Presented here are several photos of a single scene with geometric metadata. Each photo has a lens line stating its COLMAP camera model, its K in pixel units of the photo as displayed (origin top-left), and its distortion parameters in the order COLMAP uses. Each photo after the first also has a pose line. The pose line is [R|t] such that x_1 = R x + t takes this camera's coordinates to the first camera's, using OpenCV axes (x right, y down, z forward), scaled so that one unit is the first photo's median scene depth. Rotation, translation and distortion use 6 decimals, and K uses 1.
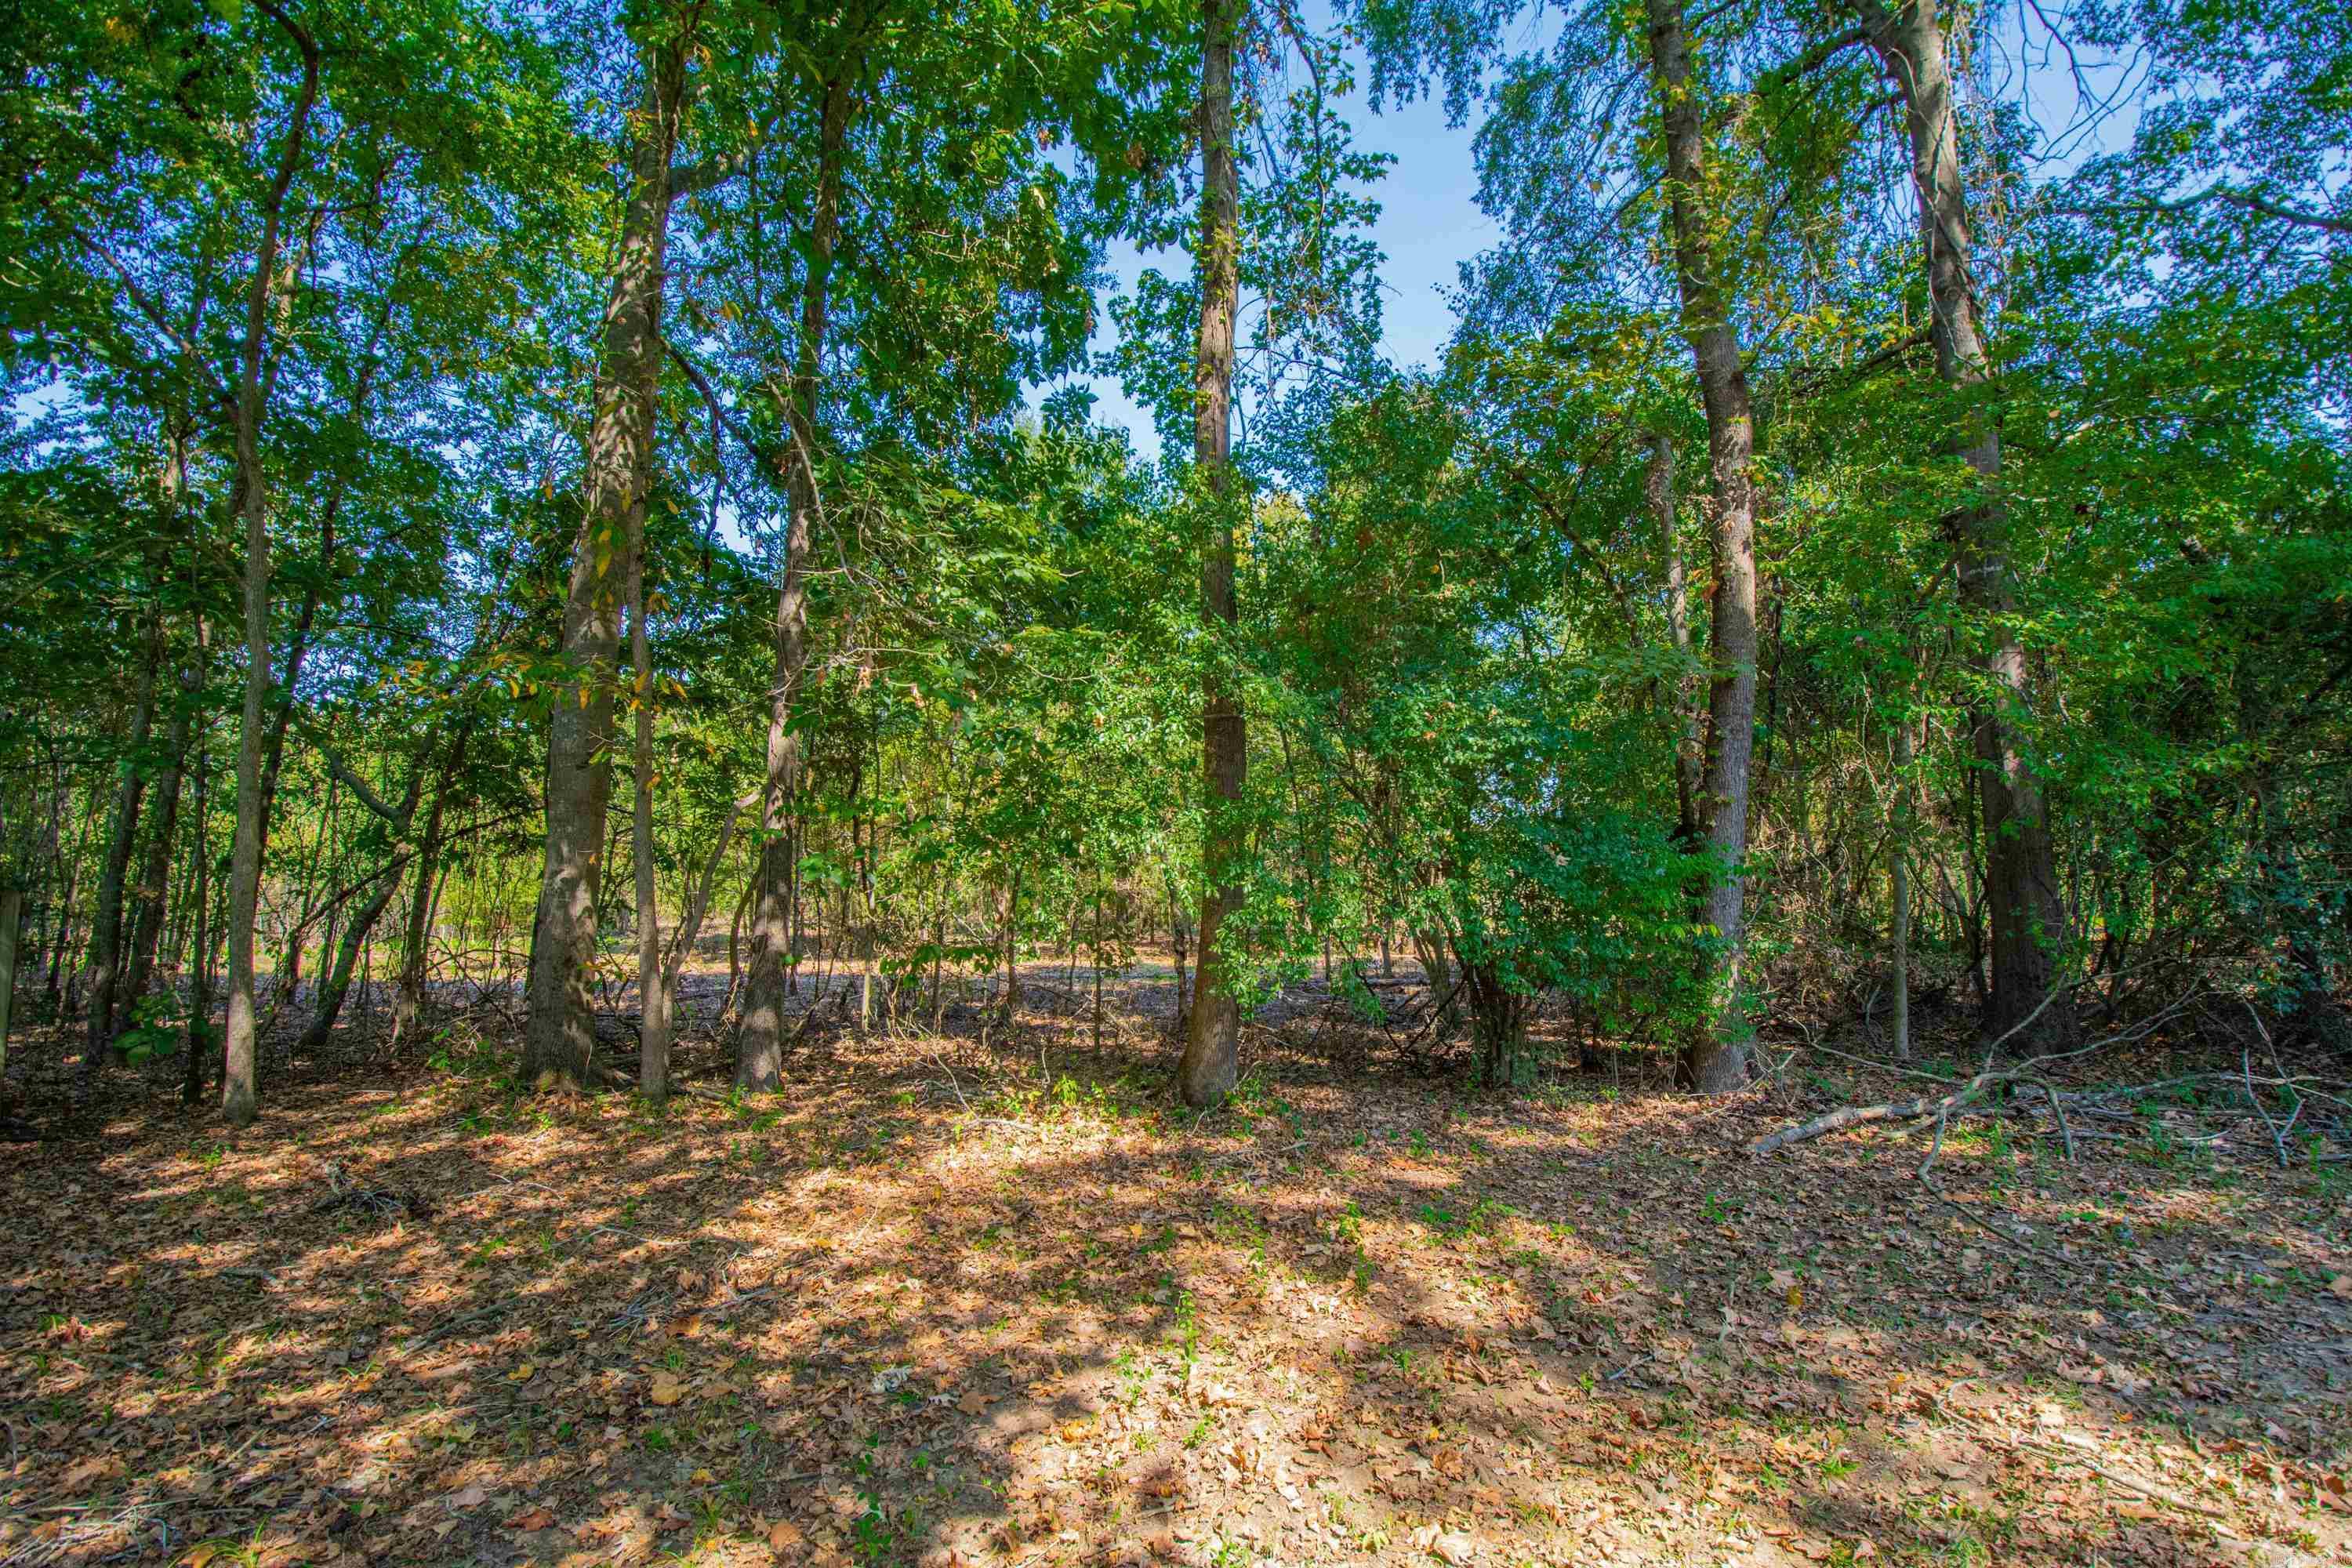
lens RADIAL K [[1039.3, 0, 1168.1], [0, 1039.3, 798.7], [0, 0, 1]] dist [0.007373, -0.017914]
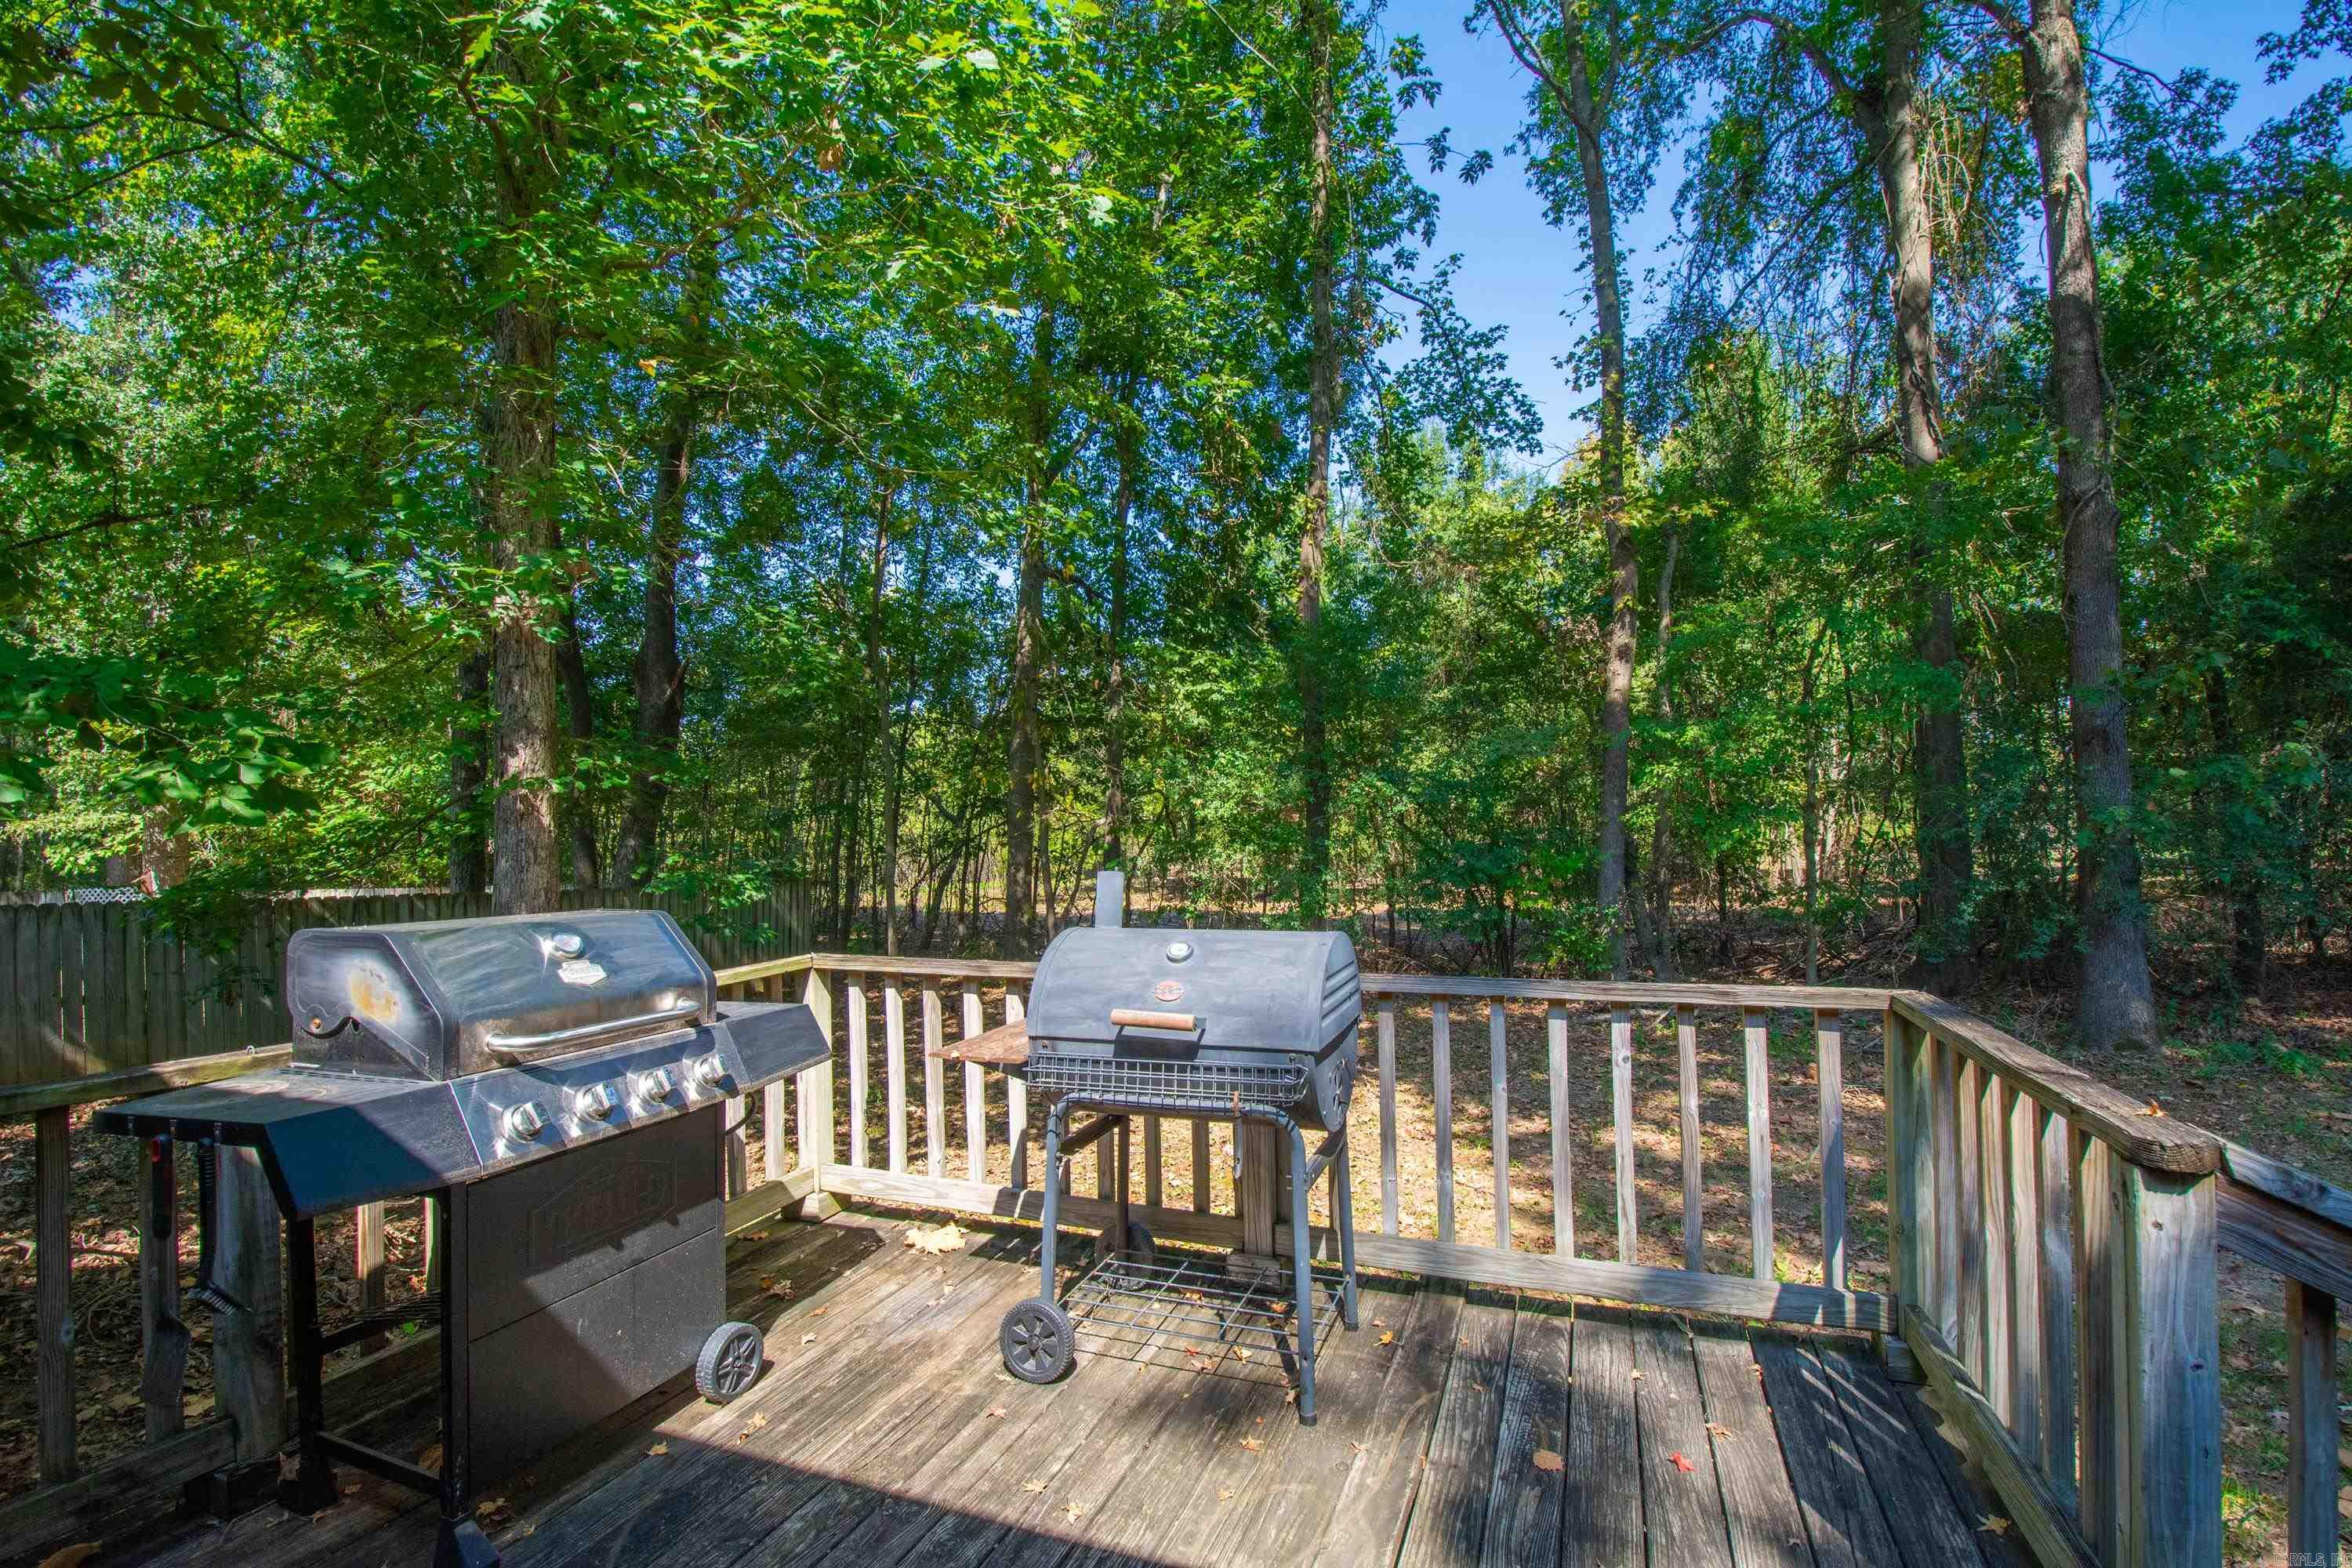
lens RADIAL K [[1039.3, 0, 1168.1], [0, 1039.3, 798.7], [0, 0, 1]] dist [0.007373, -0.017914]
pose [[0.897228, -0.035797, -0.440114, 0.382296], [0.062920, 0.996902, 0.047187, -0.084715], [0.437061, -0.070030, 0.896701, -0.451947]]
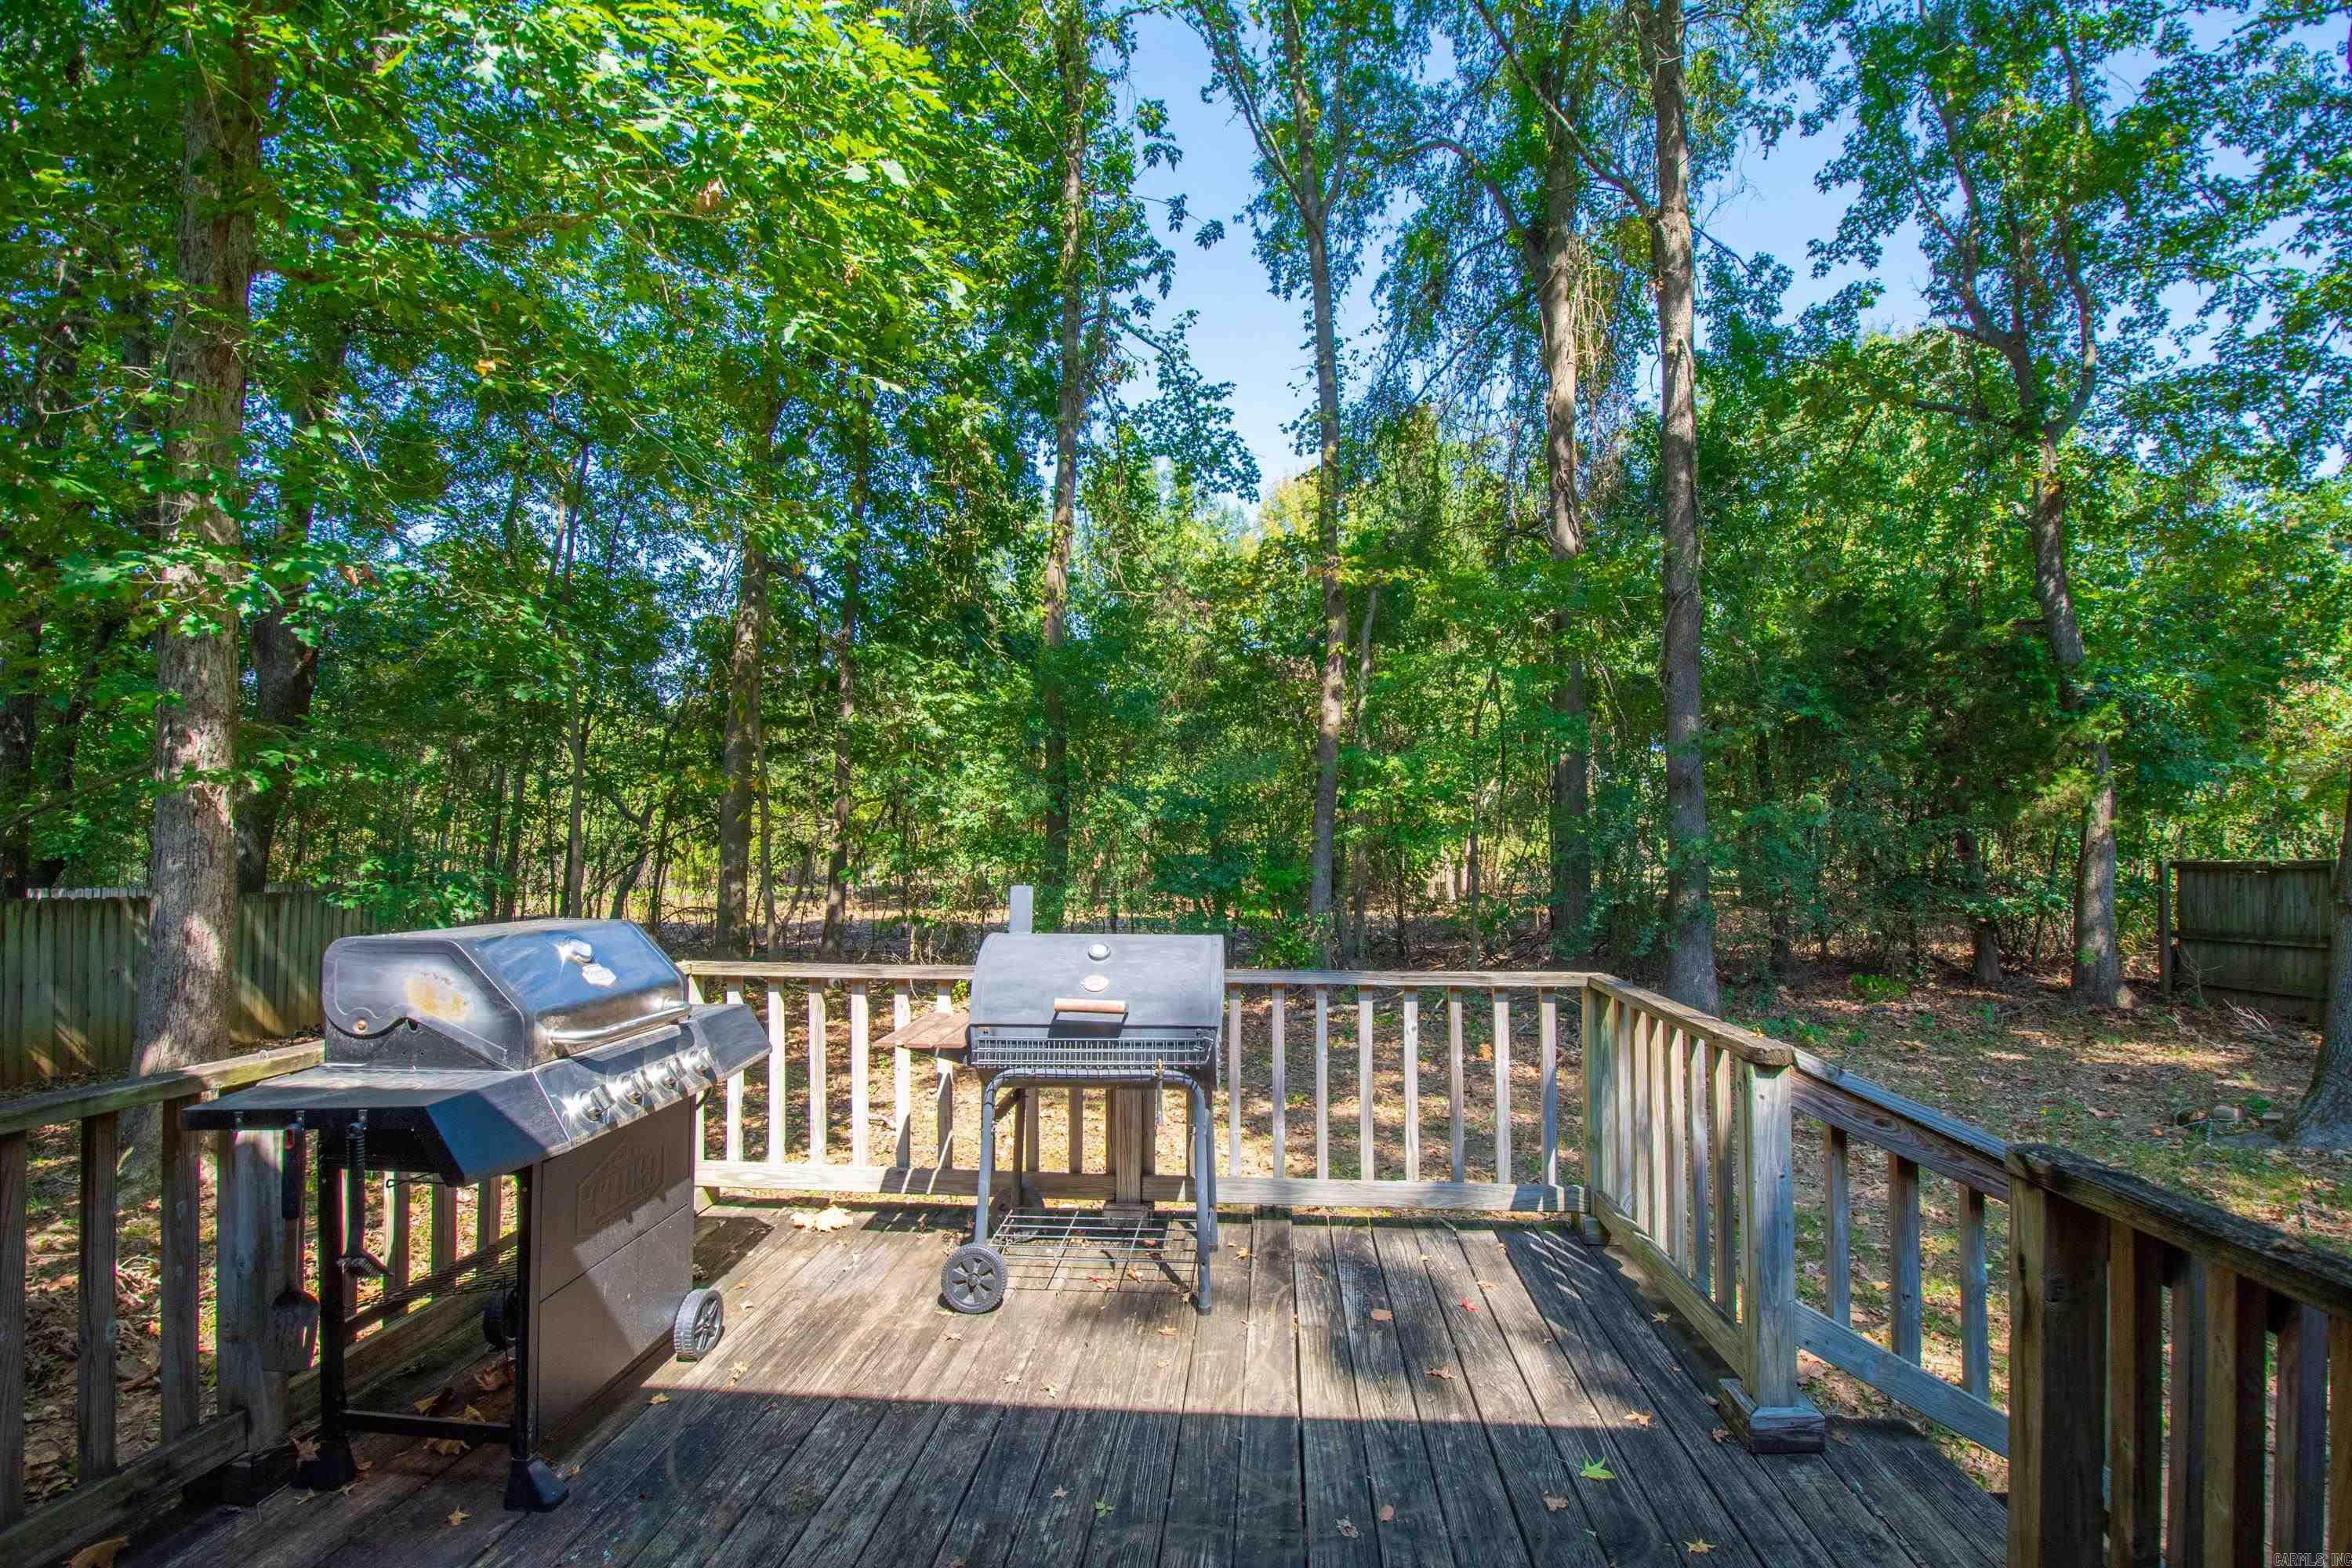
lens RADIAL K [[1039.3, 0, 1168.1], [0, 1039.3, 798.7], [0, 0, 1]] dist [0.007373, -0.017914]
pose [[0.985096, -0.011279, -0.171638, 0.359035], [0.020175, 0.998536, 0.050178, -0.092630], [0.170821, -0.052893, 0.983881, -0.502220]]
